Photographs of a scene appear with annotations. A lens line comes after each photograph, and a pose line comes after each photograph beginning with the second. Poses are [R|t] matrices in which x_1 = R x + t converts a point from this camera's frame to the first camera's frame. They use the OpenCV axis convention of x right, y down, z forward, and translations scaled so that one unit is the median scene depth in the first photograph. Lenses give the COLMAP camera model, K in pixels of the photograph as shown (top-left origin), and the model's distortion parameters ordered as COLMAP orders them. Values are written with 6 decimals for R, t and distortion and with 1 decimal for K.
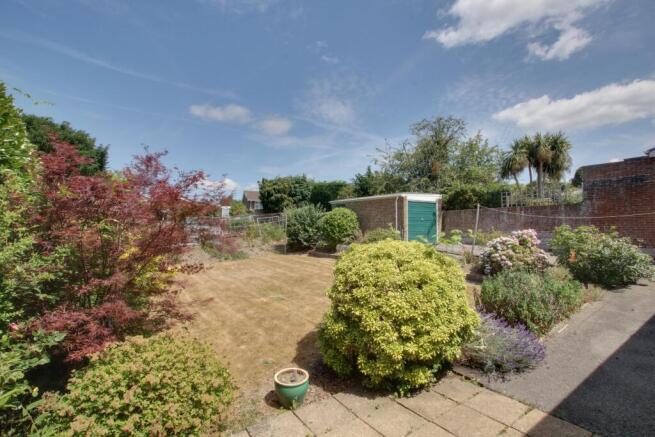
lens RADIAL K [[311.8, 0, 328.6], [0, 311.8, 220.6], [0, 0, 1]] dist [-0.002788, -0.000575]
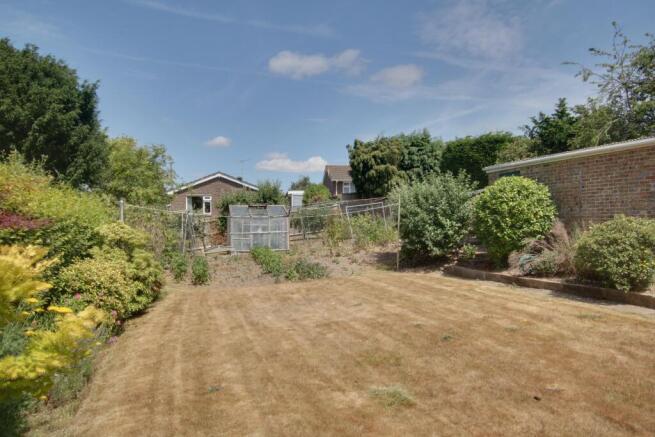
lens RADIAL K [[481.4, 0, 327.7], [0, 481.4, 217.6], [0, 0, 1]] dist [0.003941, 0.002112]
pose [[0.964058, -0.010745, -0.265473, -0.035774], [0.011220, 0.999937, 0.000271, 0.016864], [0.265454, -0.003240, 0.964118, 0.185450]]
